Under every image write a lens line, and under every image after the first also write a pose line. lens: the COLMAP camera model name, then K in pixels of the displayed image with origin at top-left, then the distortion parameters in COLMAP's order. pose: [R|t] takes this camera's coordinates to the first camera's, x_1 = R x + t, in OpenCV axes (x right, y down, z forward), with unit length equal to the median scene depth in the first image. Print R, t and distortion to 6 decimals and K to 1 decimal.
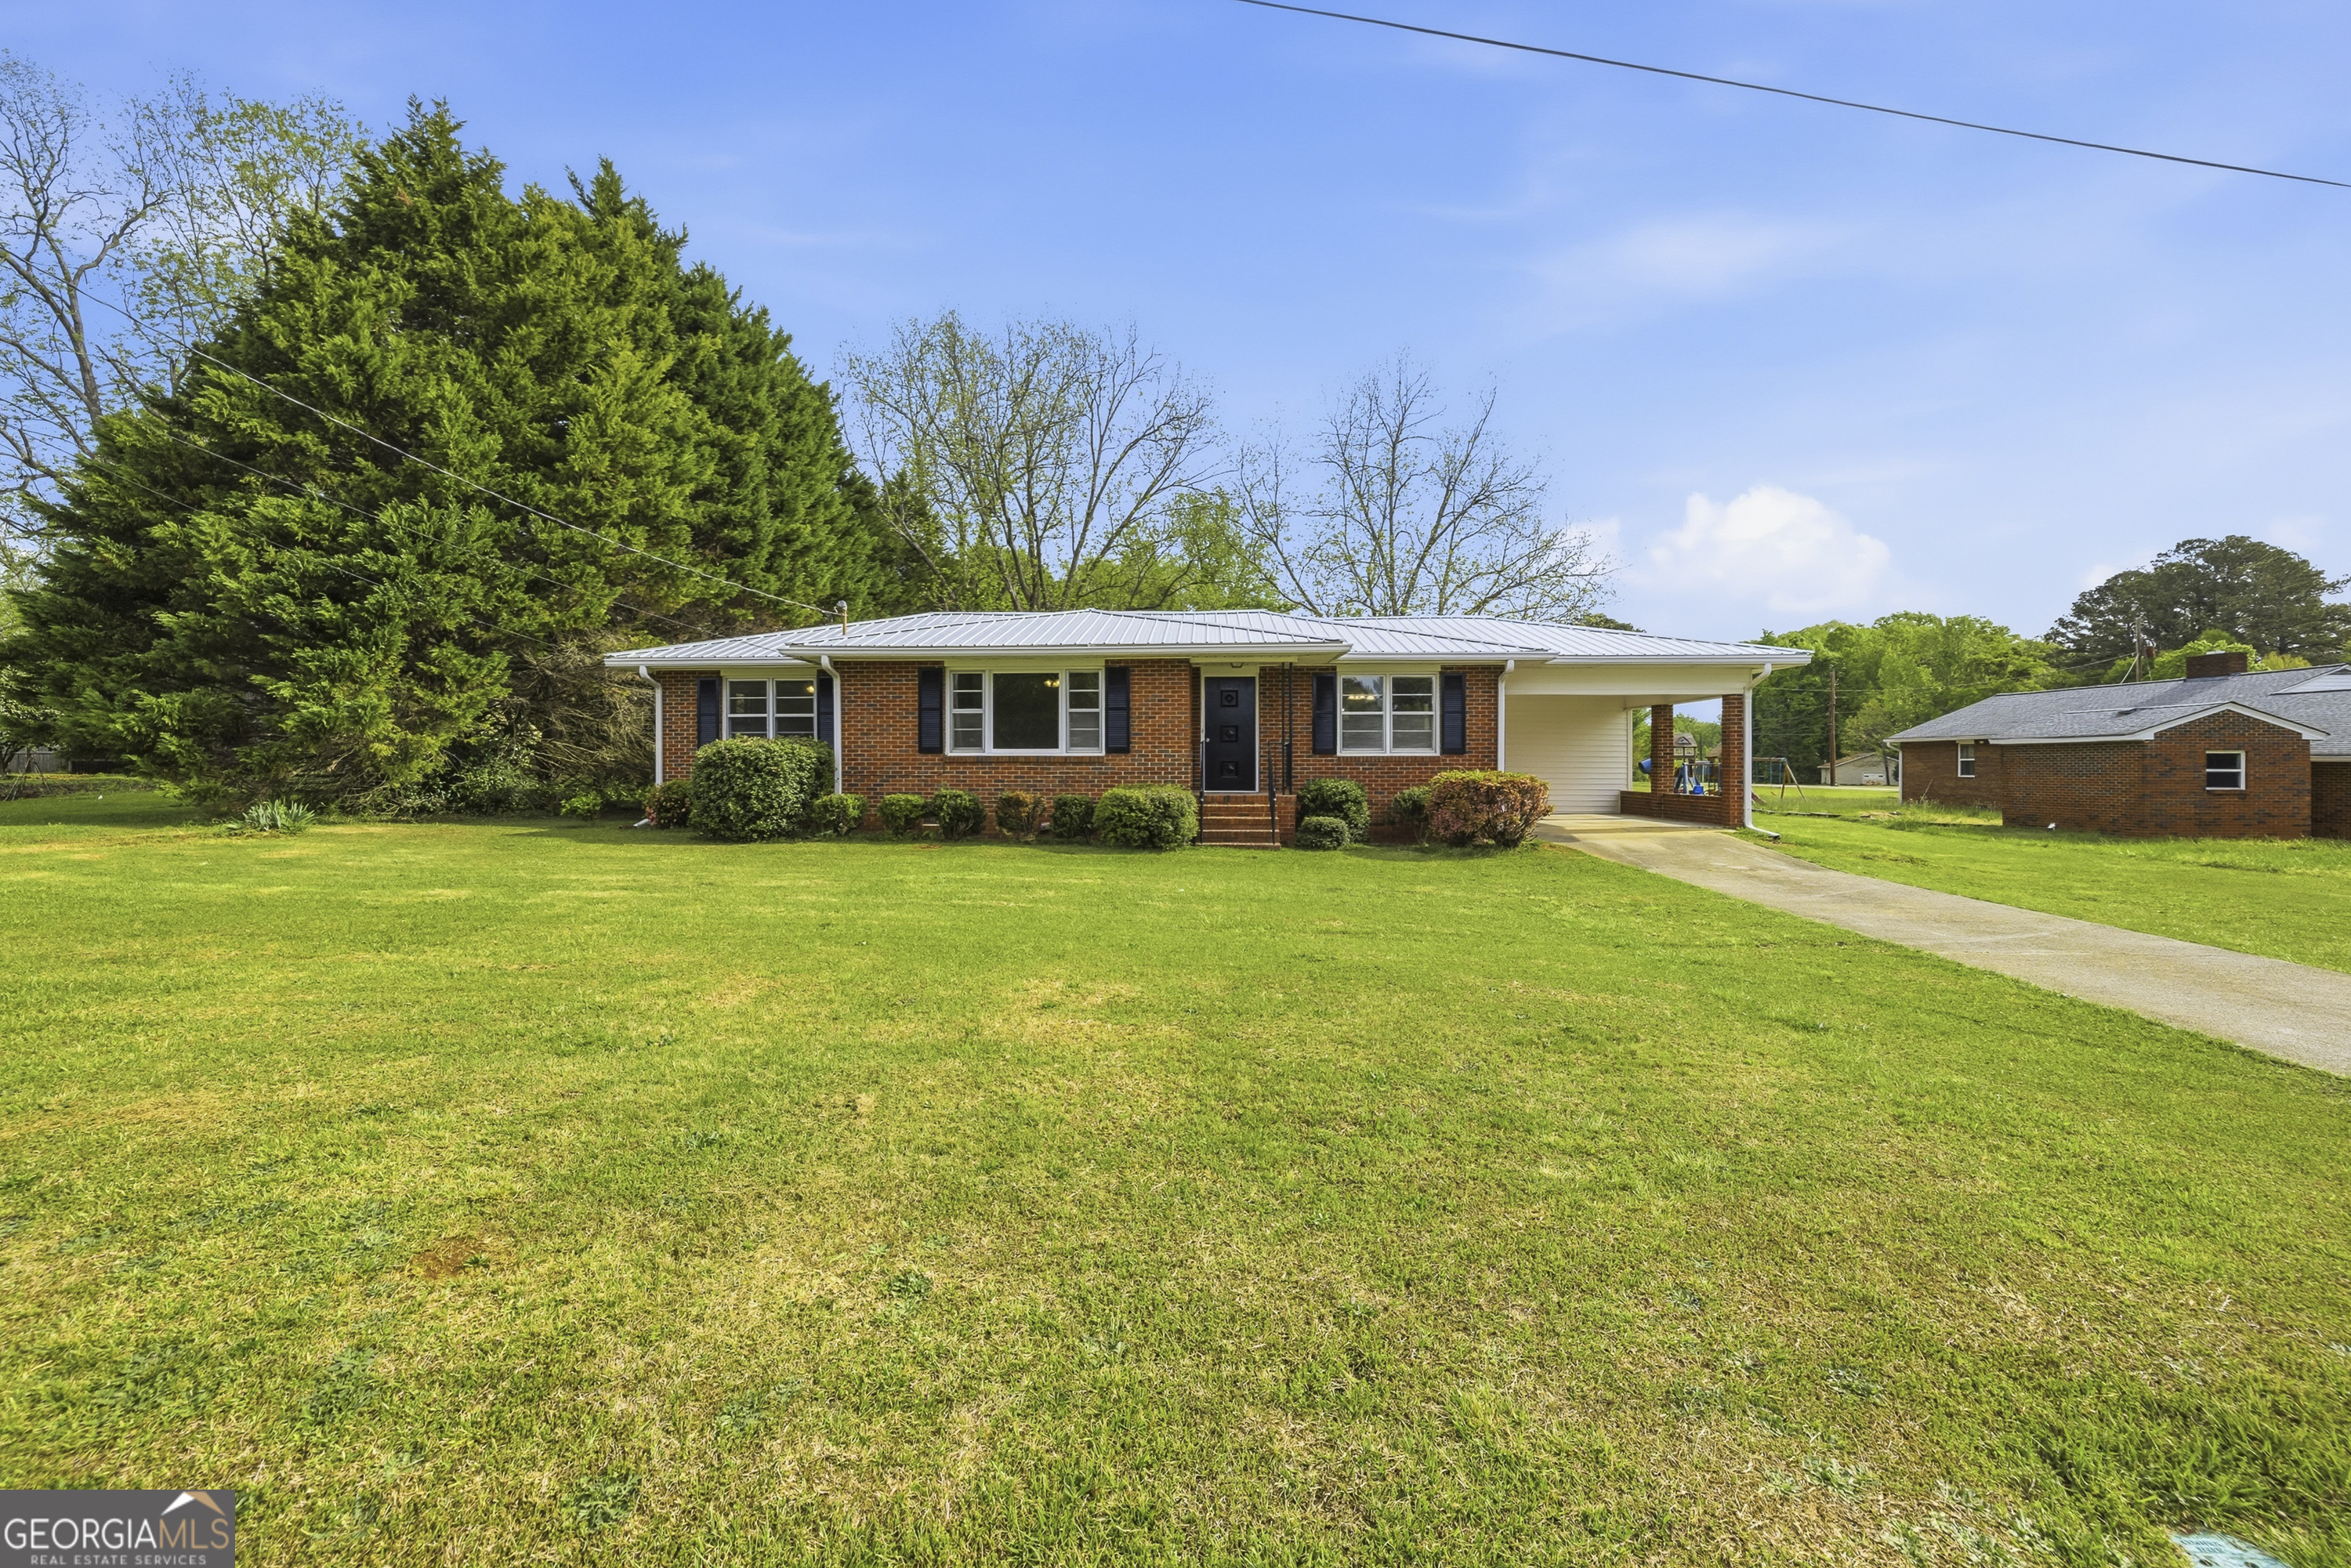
lens RADIAL K [[987.8, 0, 1154.9], [0, 987.8, 778.0], [0, 0, 1]] dist [-0.003141, -0.000088]
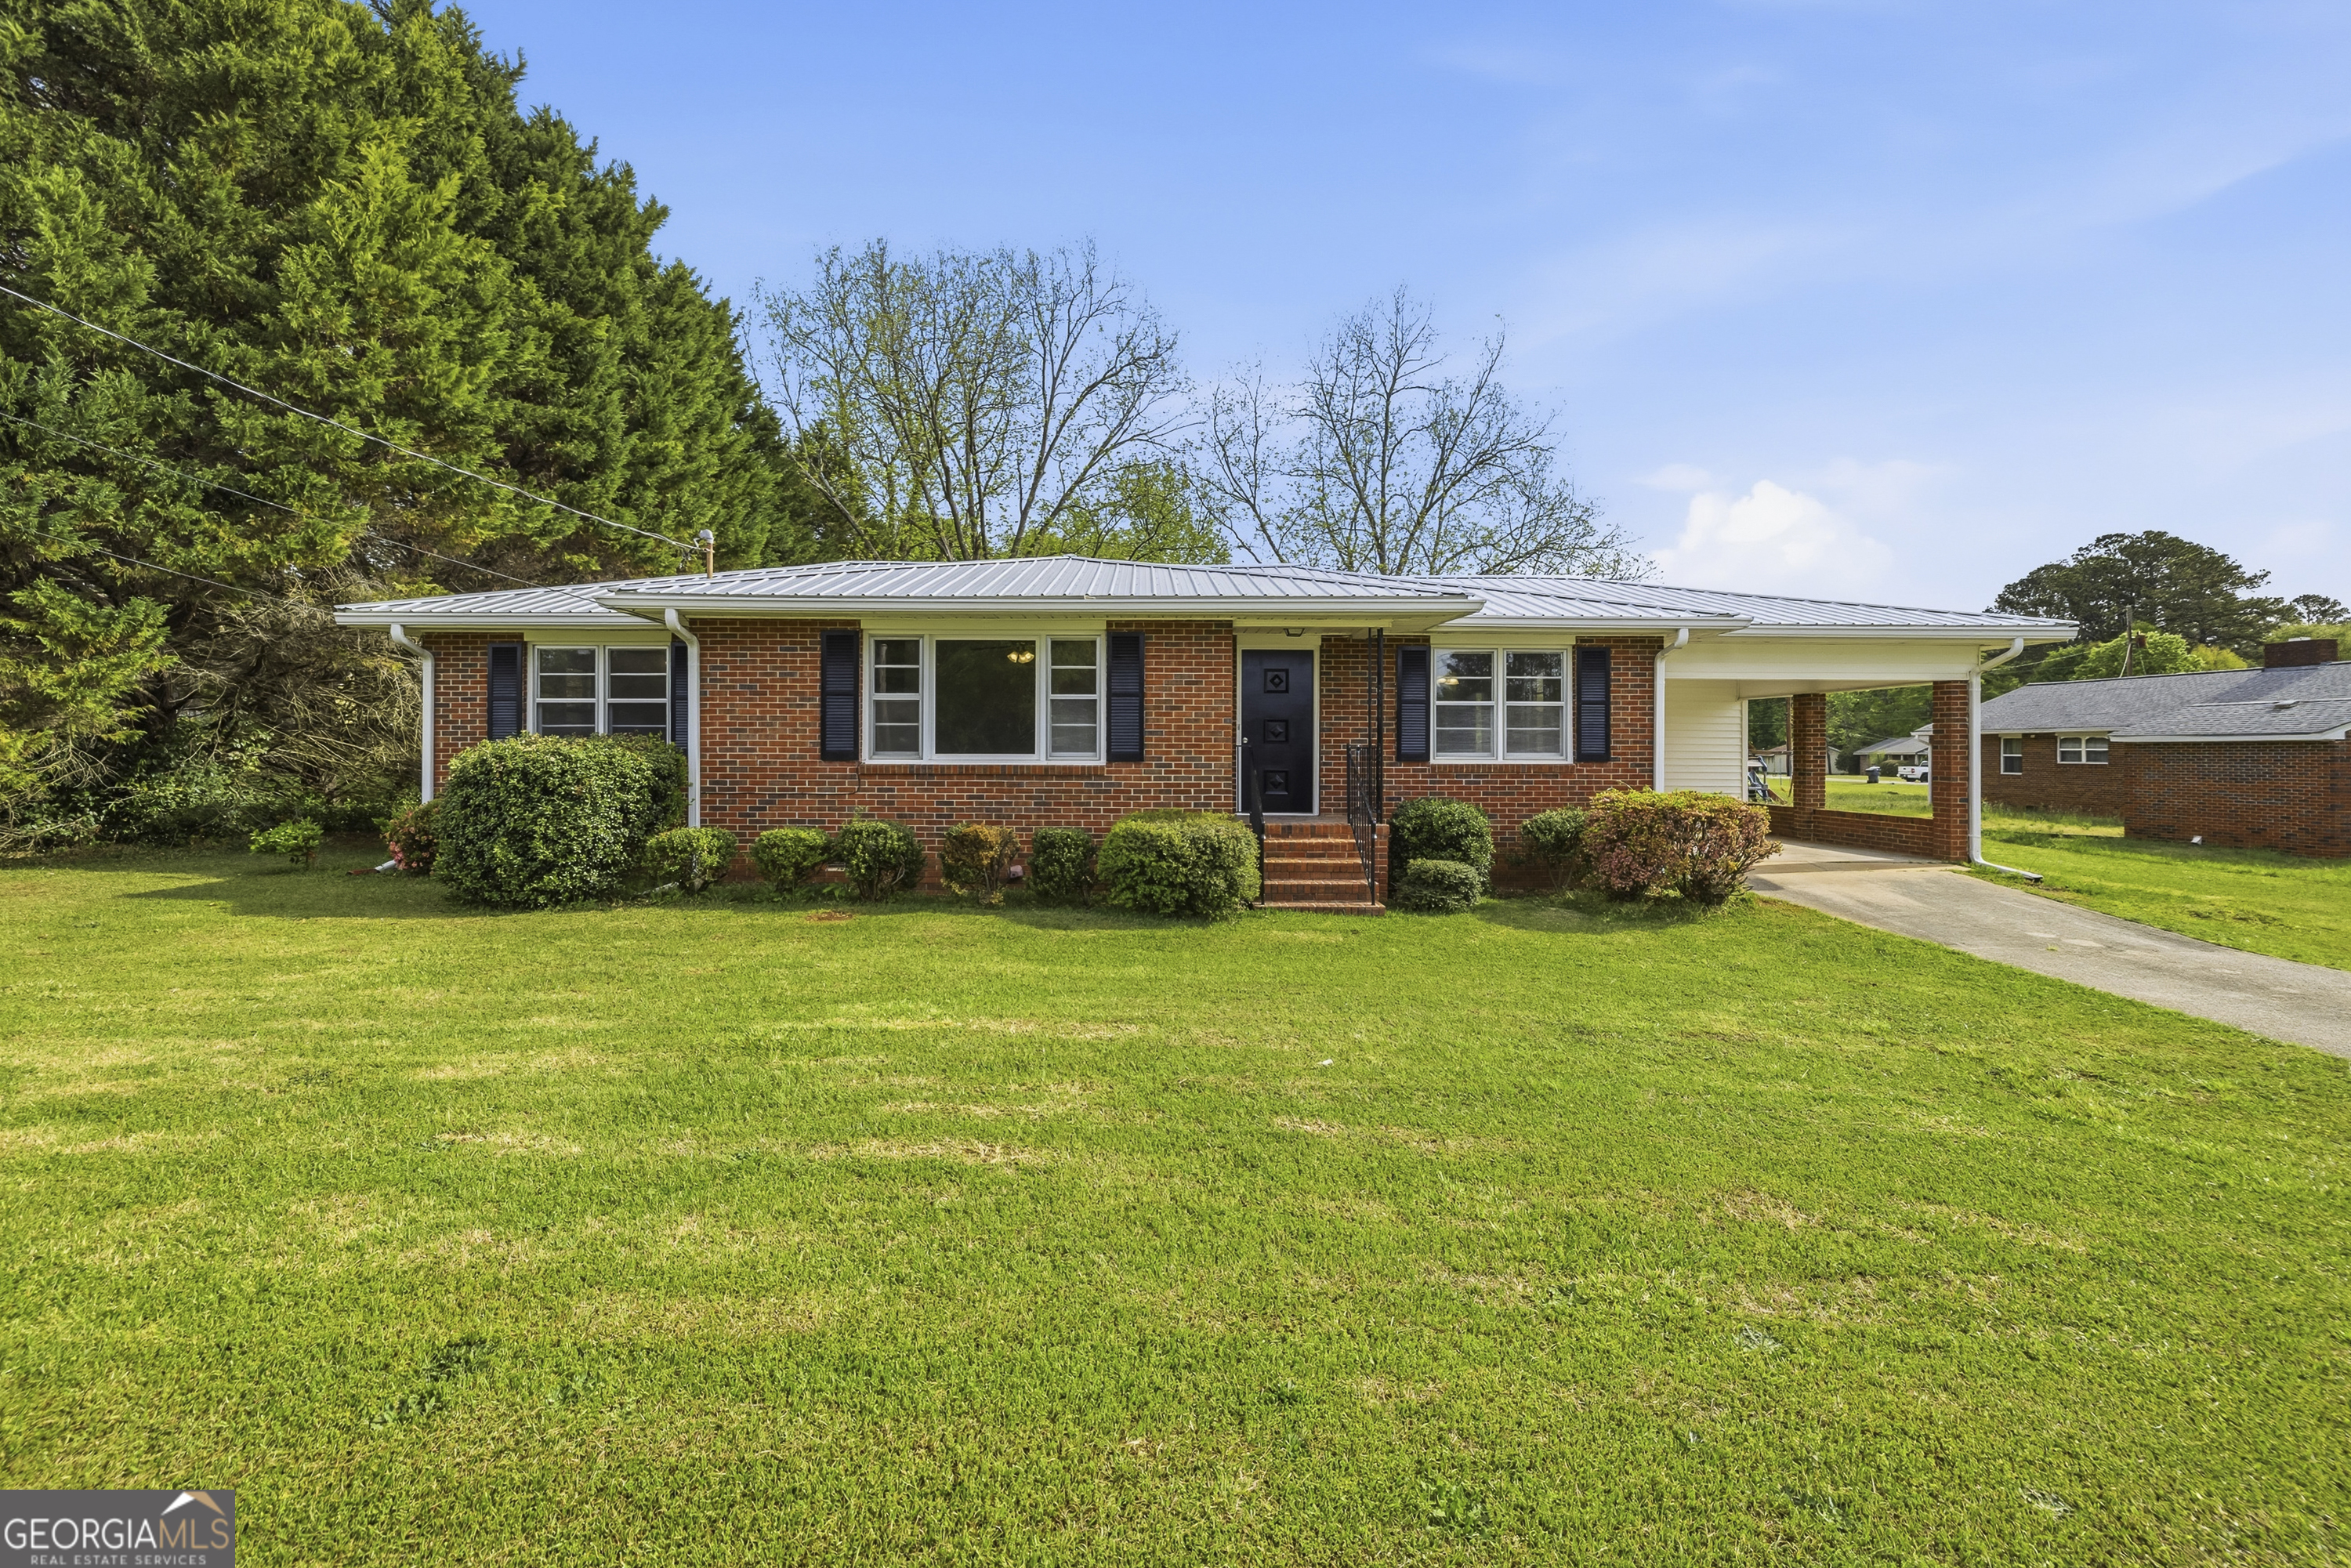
lens RADIAL K [[975.3, 0, 1149.5], [0, 975.3, 749.5], [0, 0, 1]] dist [-0.003124, -0.000376]
pose [[0.997722, 0.003033, 0.067397, -0.061130], [-0.002269, 0.999932, -0.011411, -0.024032], [-0.067428, 0.011232, 0.997661, 0.320260]]
